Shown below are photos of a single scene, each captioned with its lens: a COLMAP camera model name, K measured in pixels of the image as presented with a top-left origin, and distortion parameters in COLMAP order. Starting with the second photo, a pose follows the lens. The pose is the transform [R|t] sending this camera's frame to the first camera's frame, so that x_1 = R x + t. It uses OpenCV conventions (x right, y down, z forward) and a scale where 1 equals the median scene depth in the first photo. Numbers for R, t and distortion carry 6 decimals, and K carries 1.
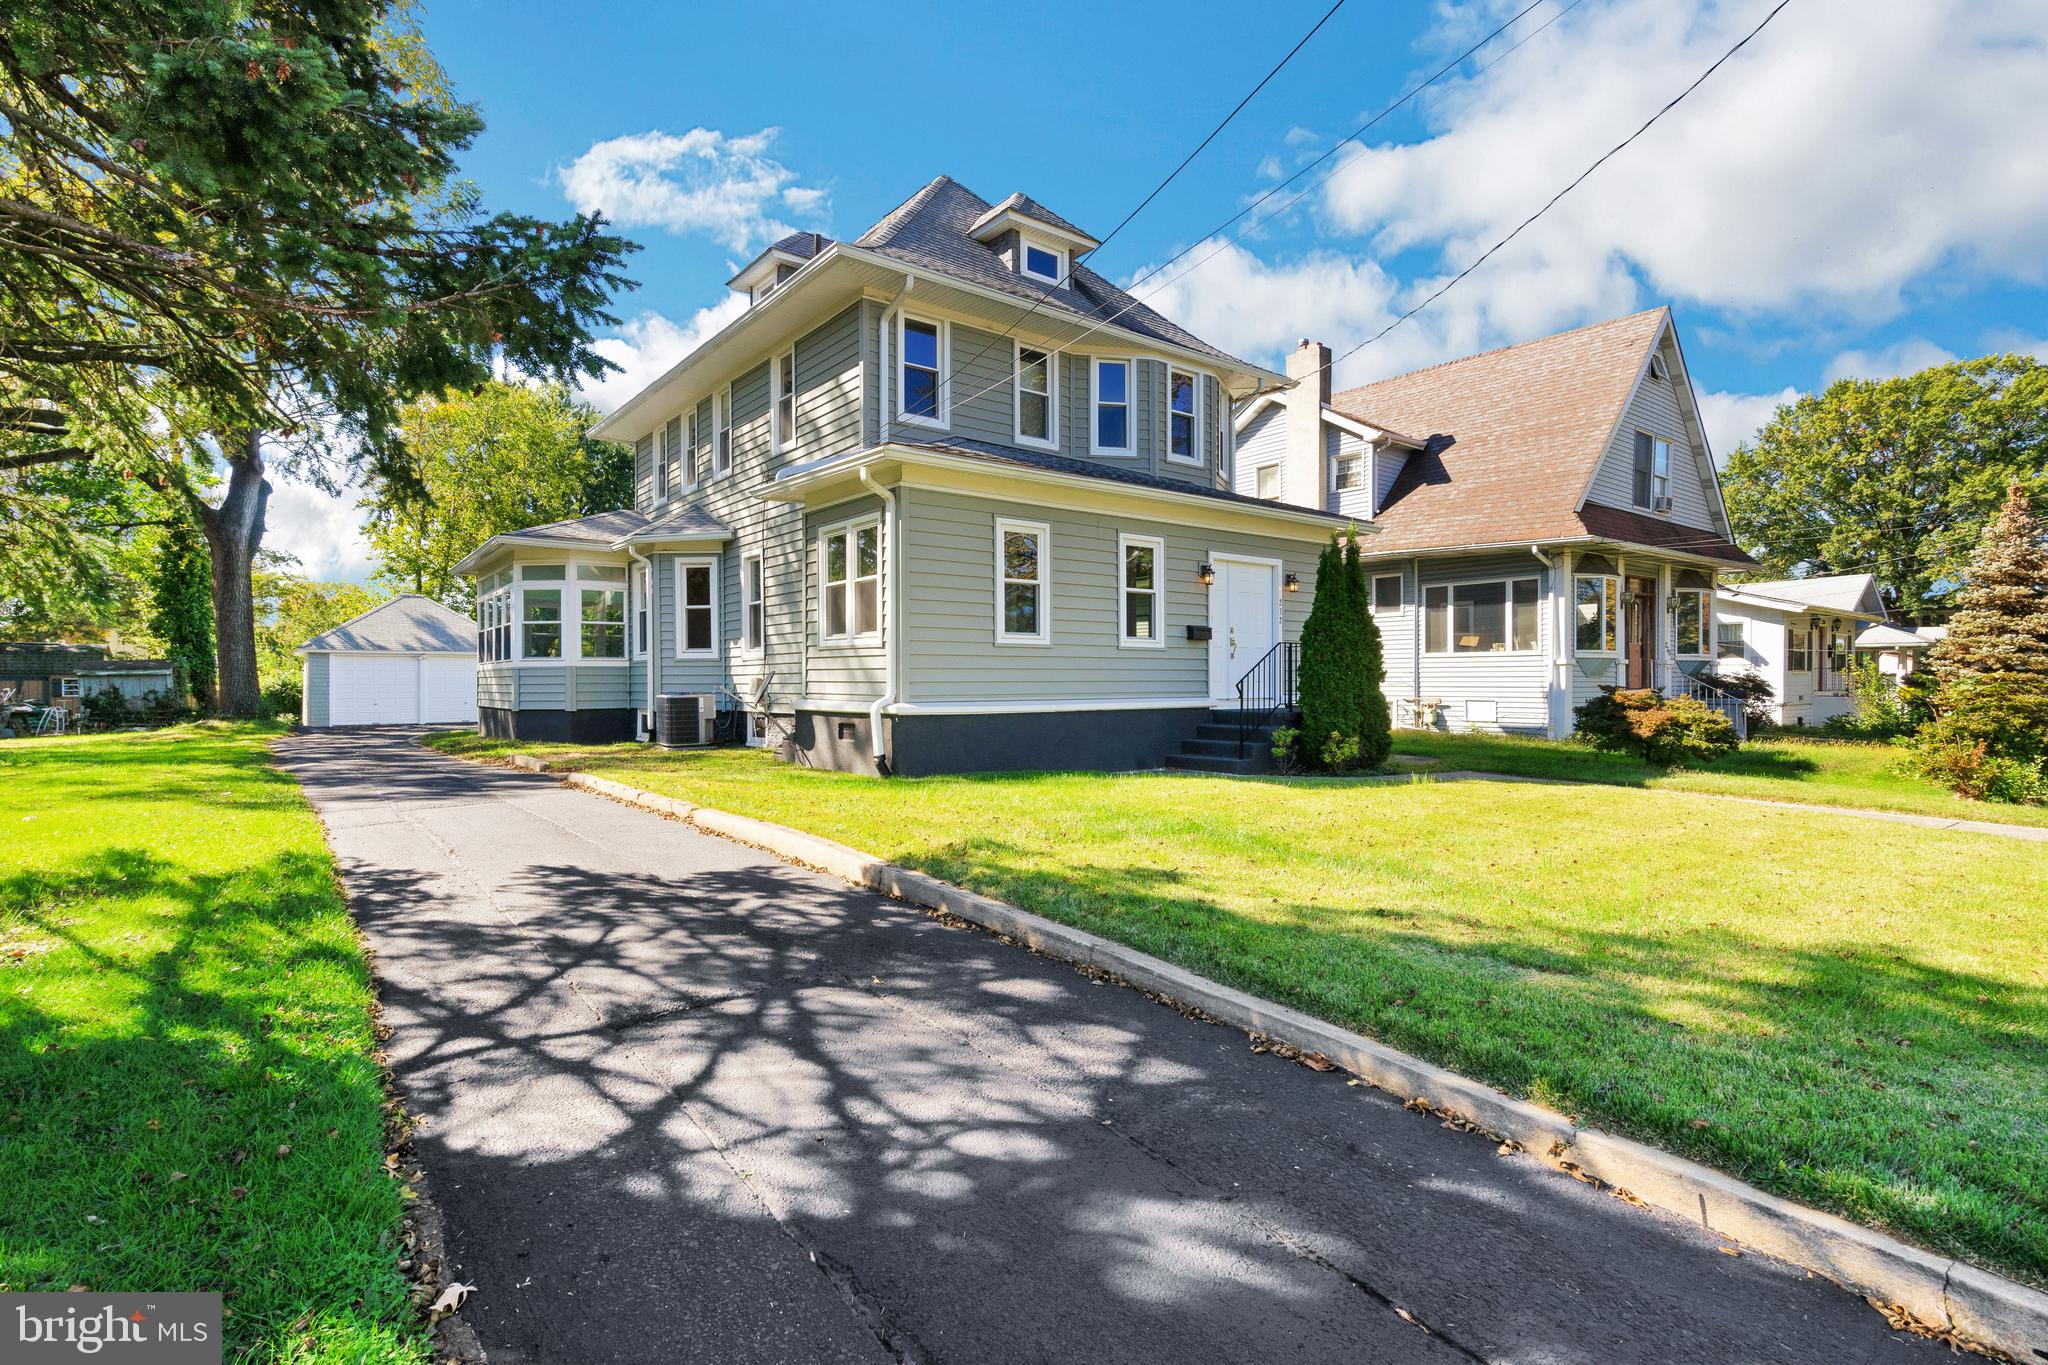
lens RADIAL K [[993.2, 0, 1025.0], [0, 993.2, 690.0], [0, 0, 1]] dist [-0.002830, -0.000075]
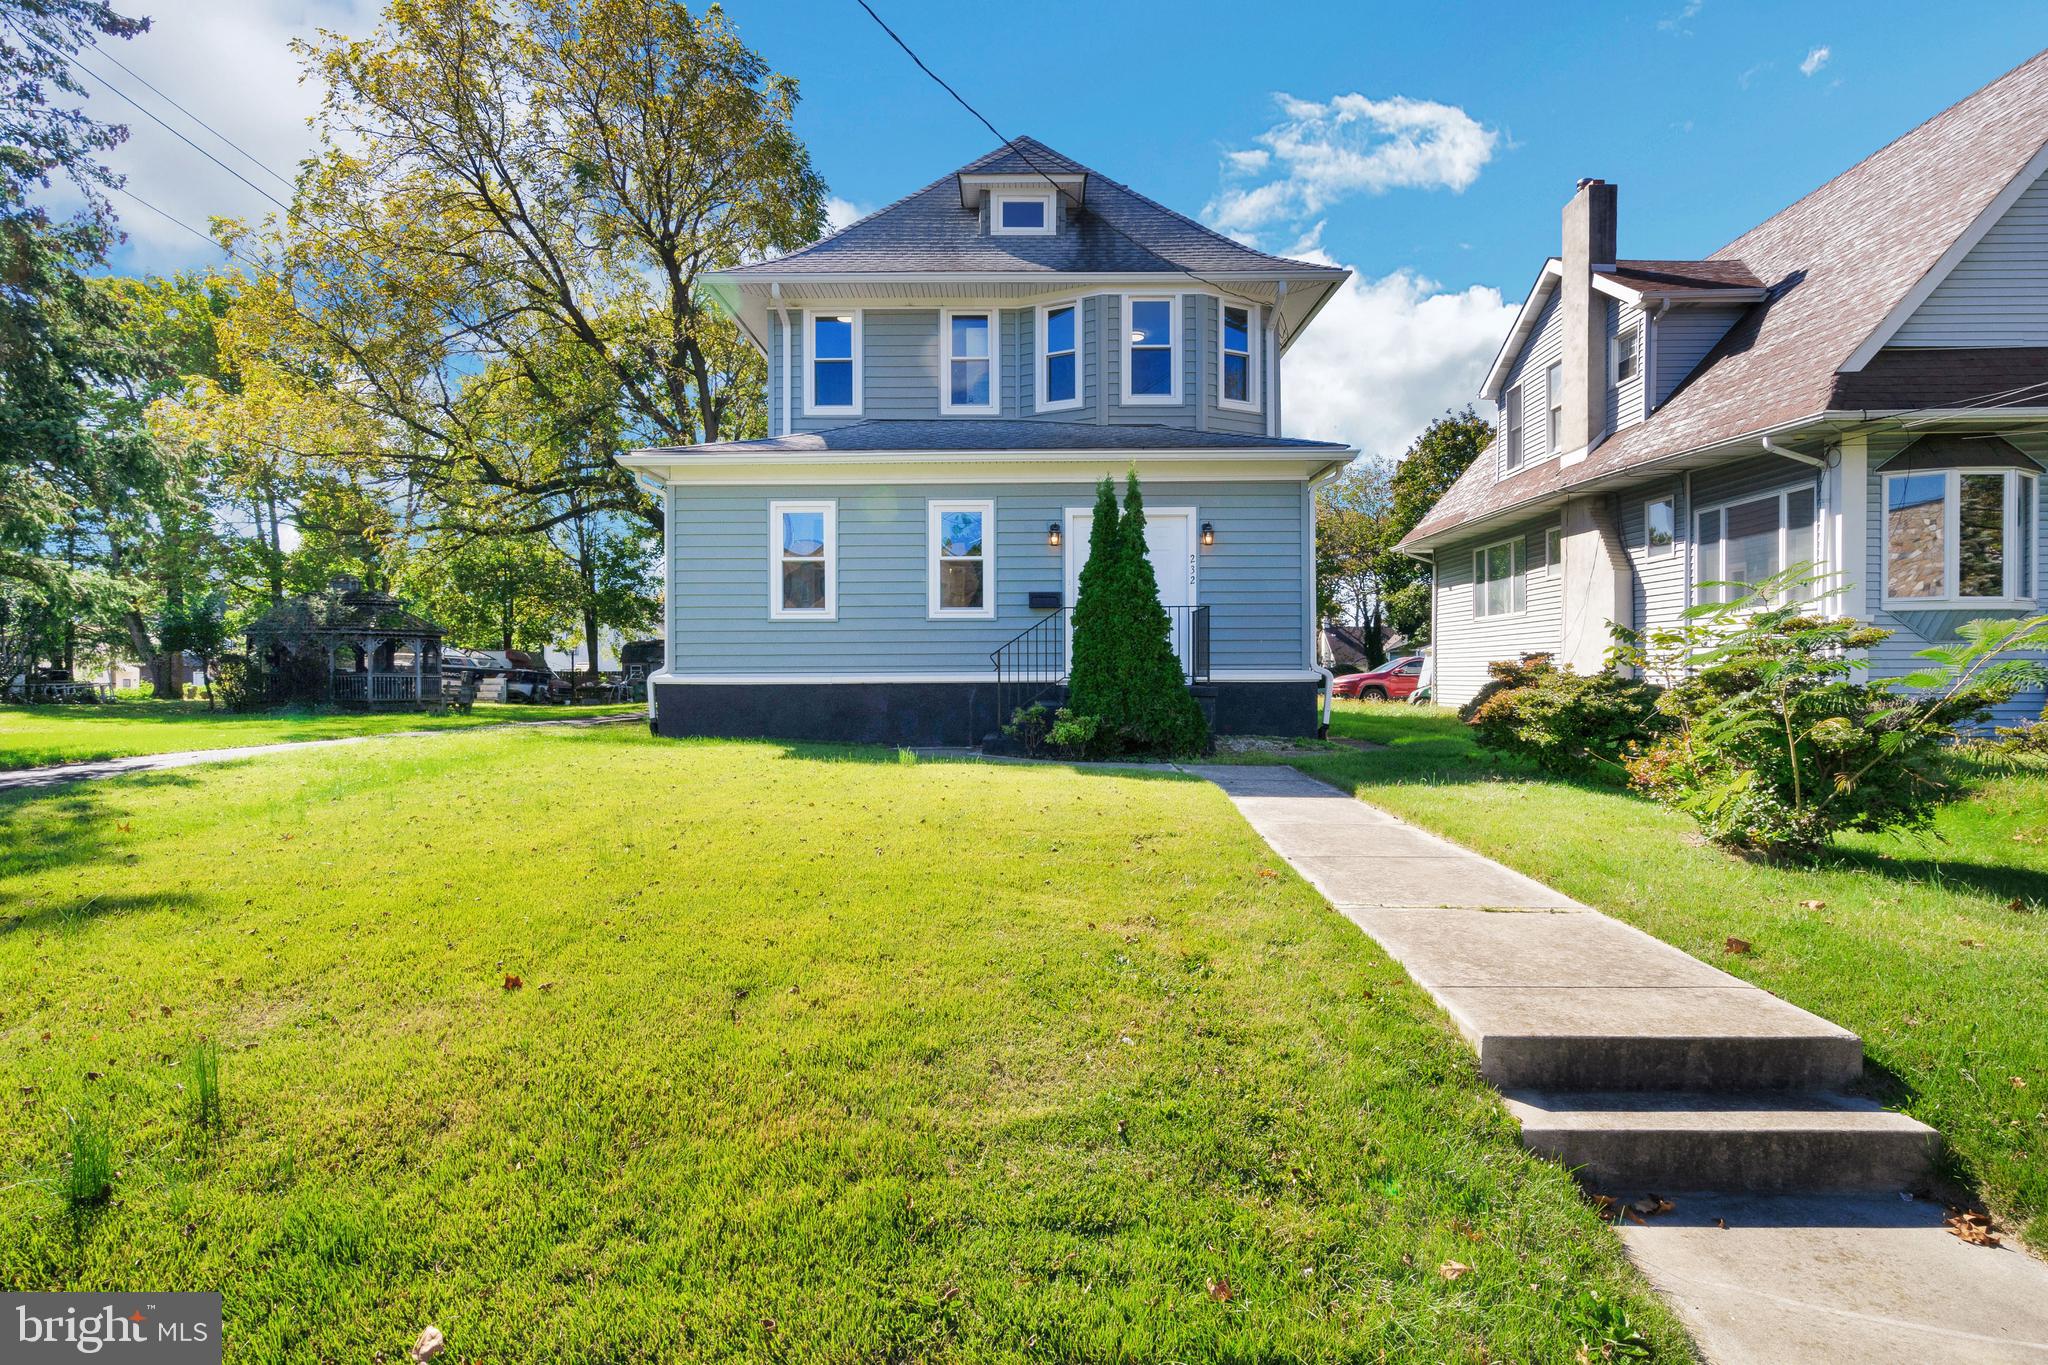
lens RADIAL K [[1100.6, 0, 1020.1], [0, 1100.6, 680.5], [0, 0, 1]] dist [0.000306, 0.000051]
pose [[0.783958, 0.004756, -0.620795, 0.717264], [-0.002486, 0.999987, 0.004521, 0.010391], [0.620809, -0.002001, 0.783960, 0.186135]]
